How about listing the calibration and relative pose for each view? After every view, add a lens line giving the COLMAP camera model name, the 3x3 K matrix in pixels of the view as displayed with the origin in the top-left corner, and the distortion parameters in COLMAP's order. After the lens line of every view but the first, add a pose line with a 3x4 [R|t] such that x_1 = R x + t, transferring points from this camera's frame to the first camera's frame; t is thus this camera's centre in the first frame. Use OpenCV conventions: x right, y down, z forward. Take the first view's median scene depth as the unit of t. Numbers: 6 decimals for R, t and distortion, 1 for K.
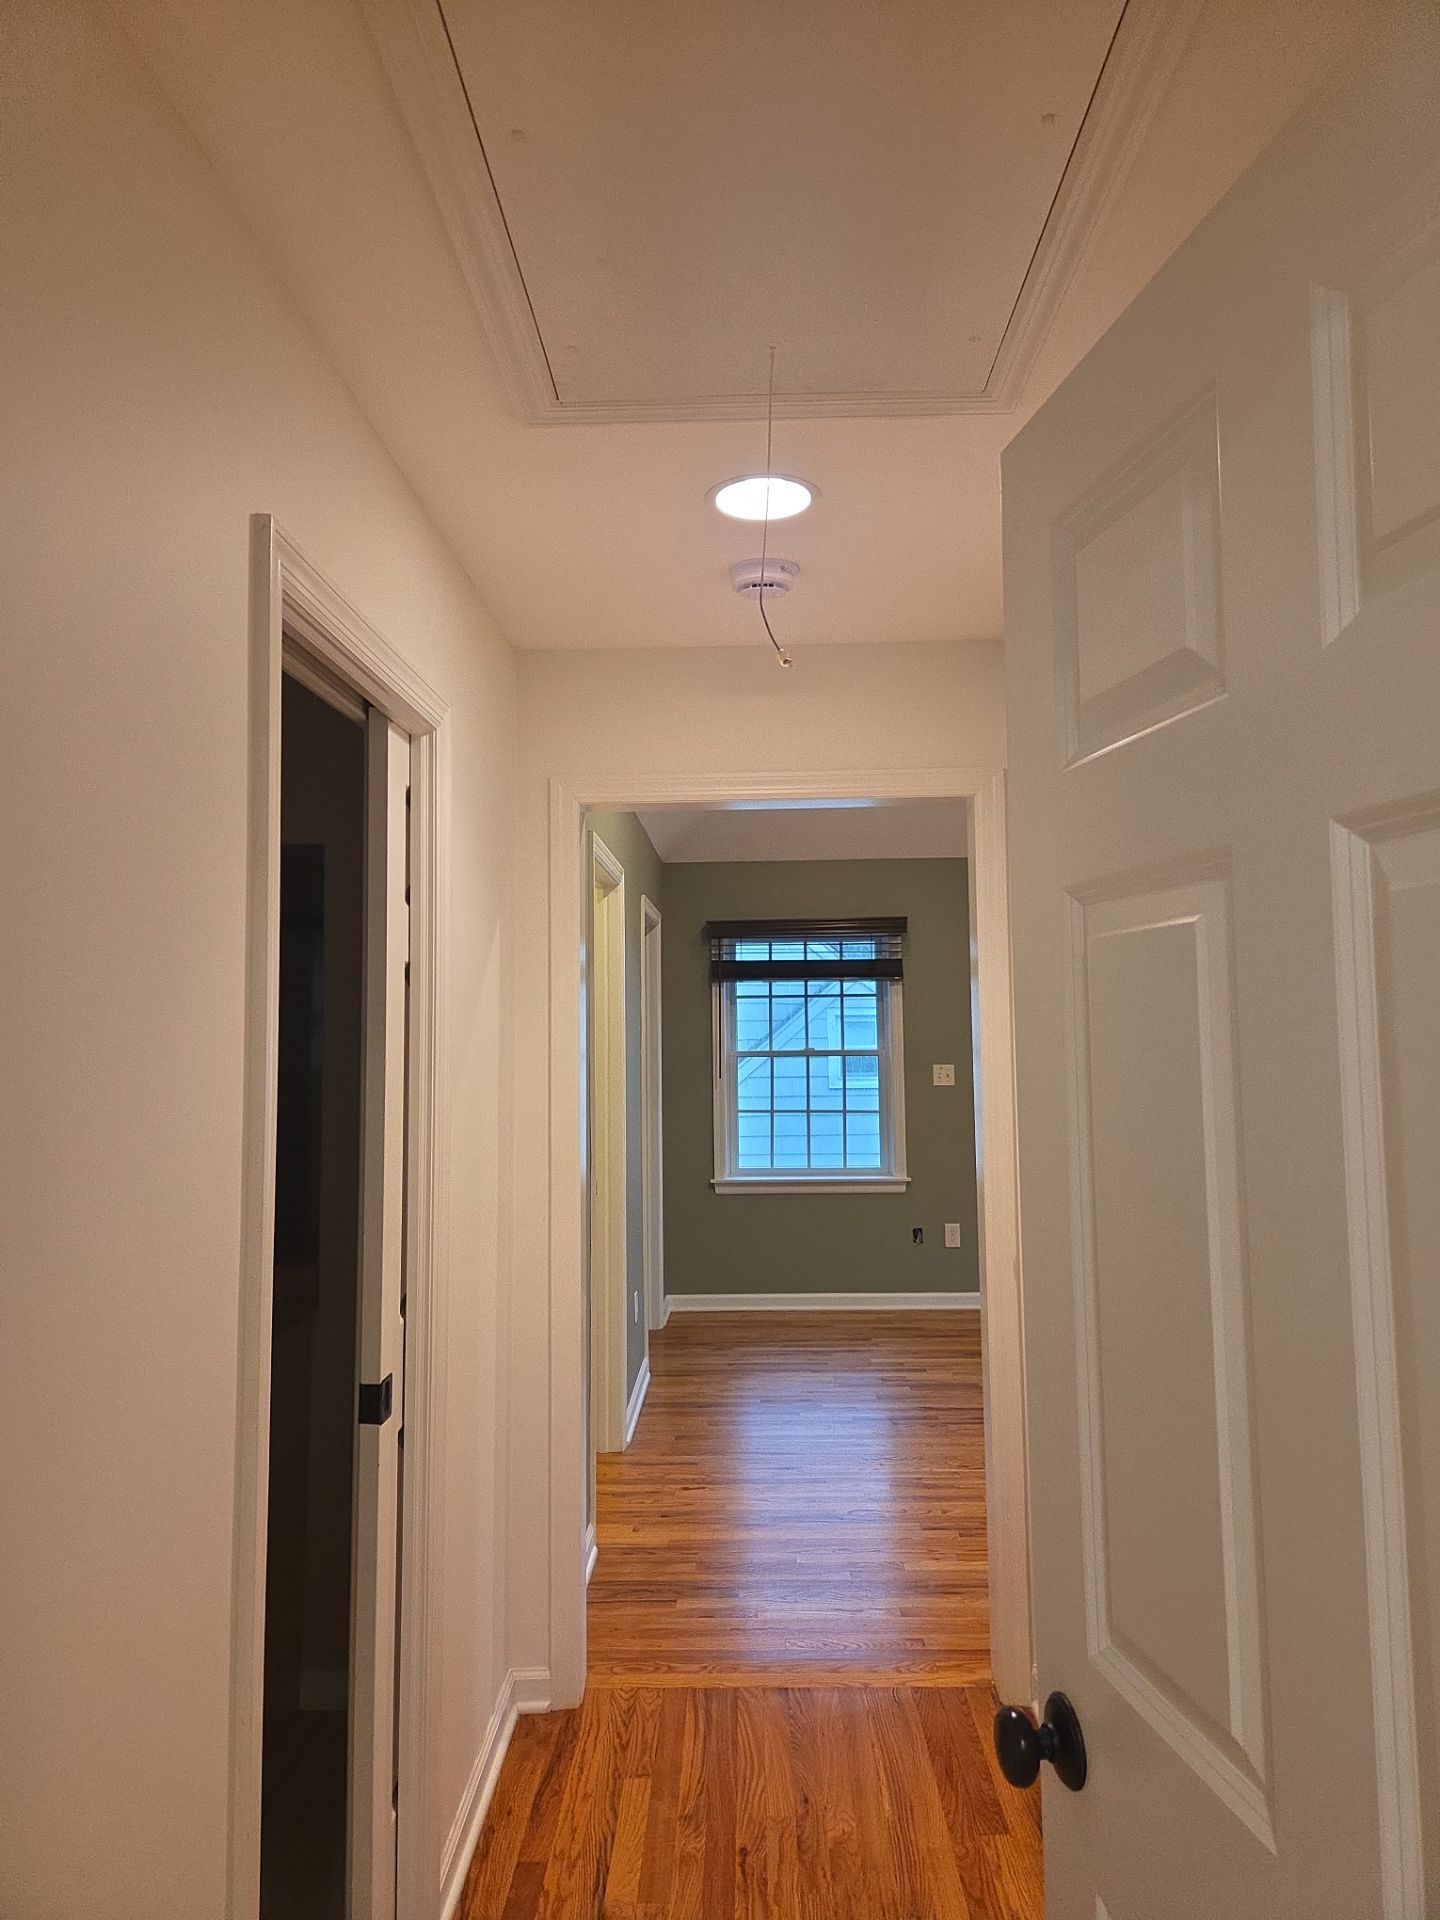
lens RADIAL K [[1242.2, 0, 720.0], [0, 1242.2, 960.0], [0, 0, 1]] dist [0.063622, -0.045737]
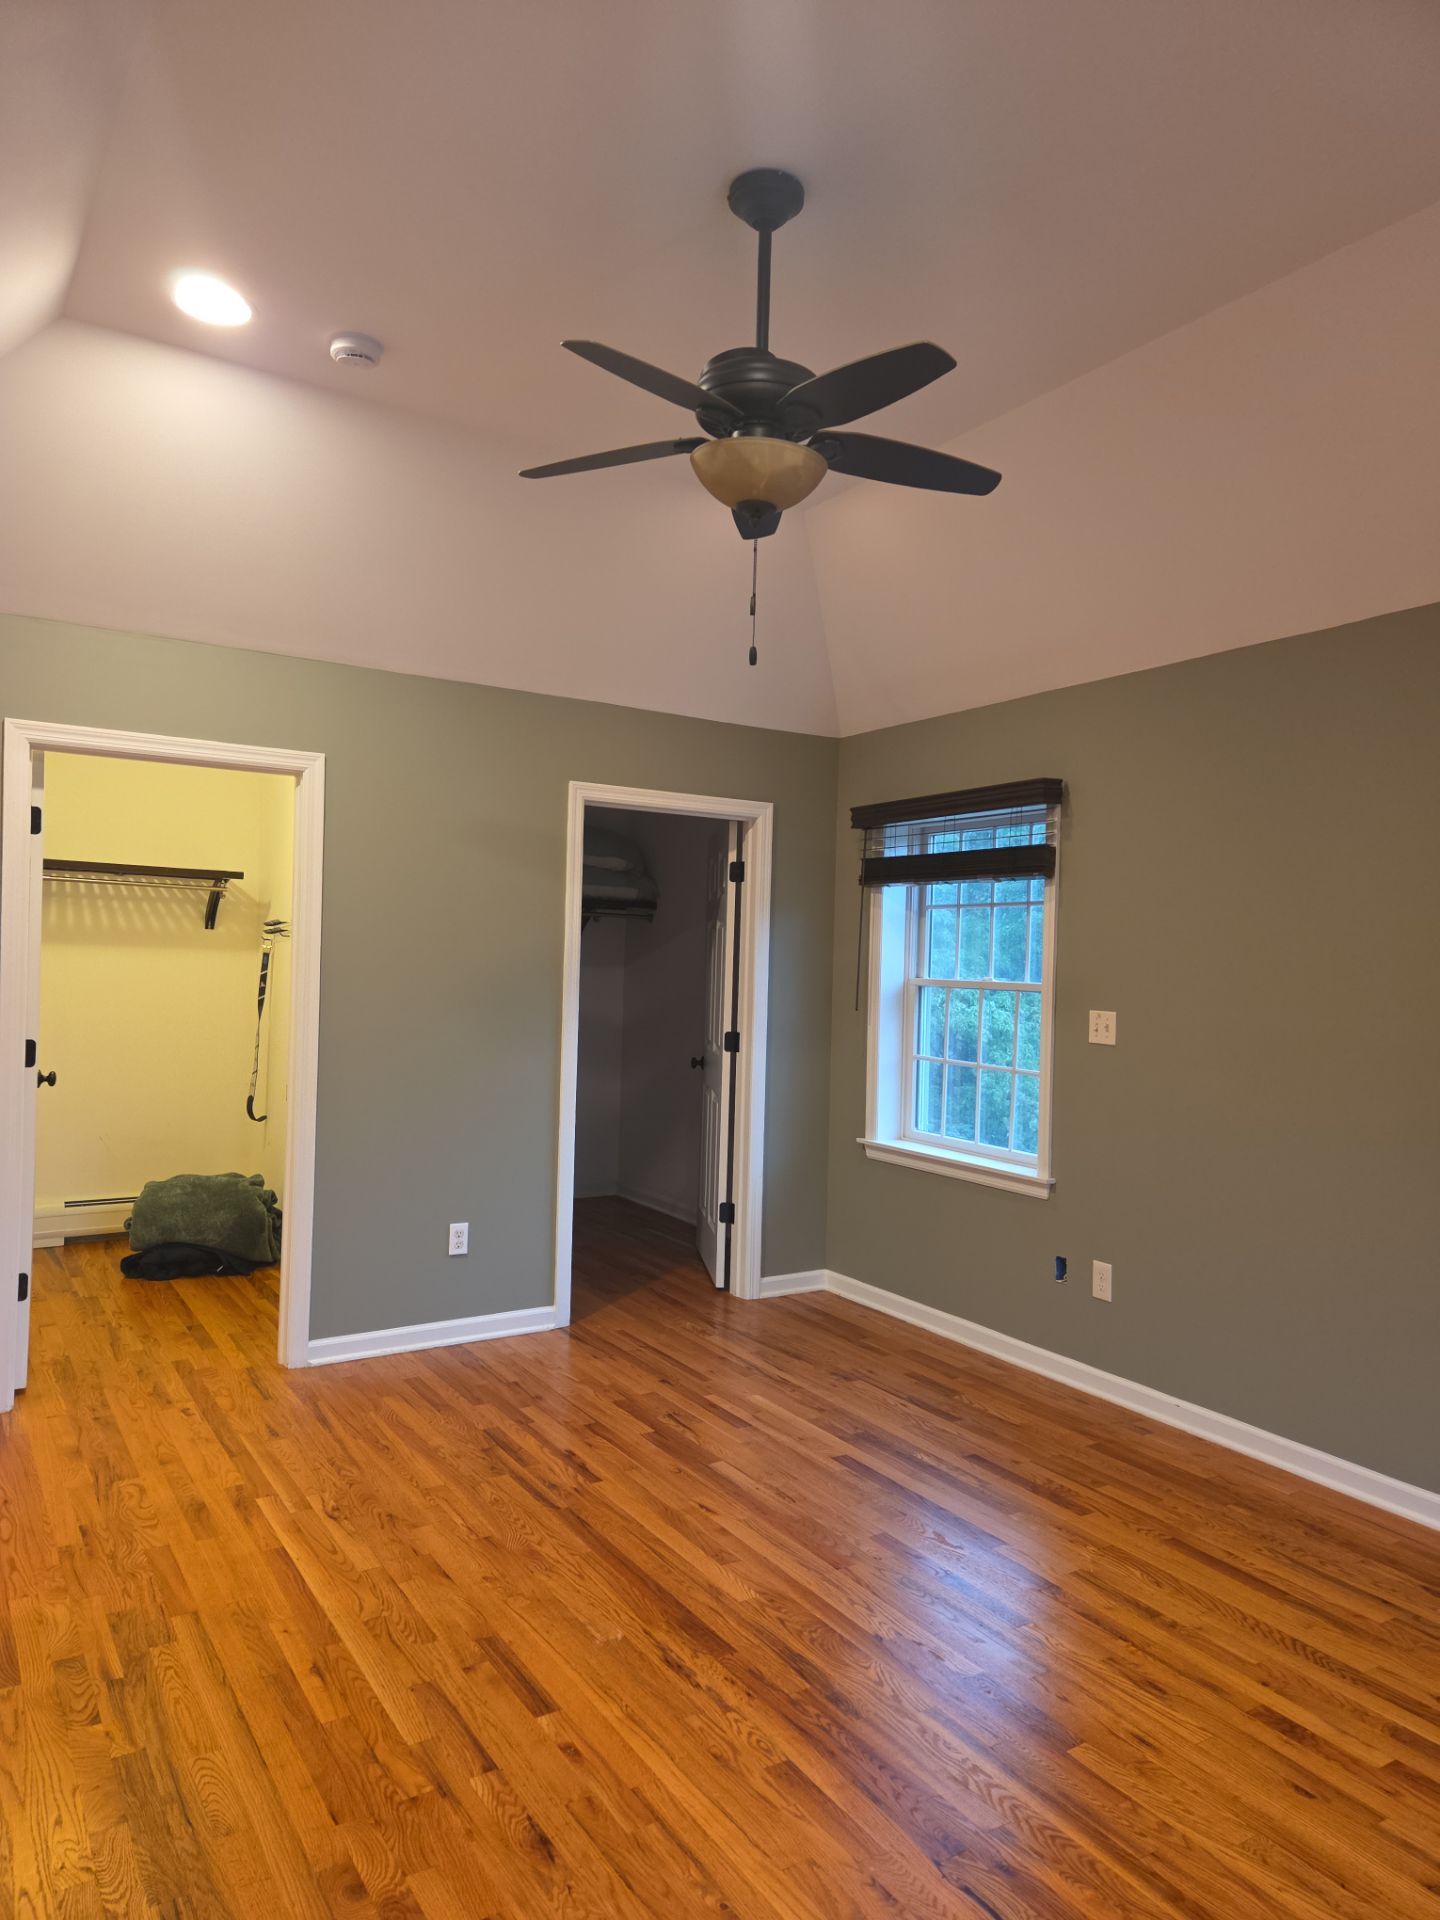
lens RADIAL K [[1242.2, 0, 720.0], [0, 1242.2, 960.0], [0, 0, 1]] dist [0.063622, -0.045737]
pose [[0.563651, 0.023707, -0.825673, 0.586391], [0.017440, 0.999024, 0.040590, 0.030578], [0.825829, -0.037278, 0.562687, 0.488058]]
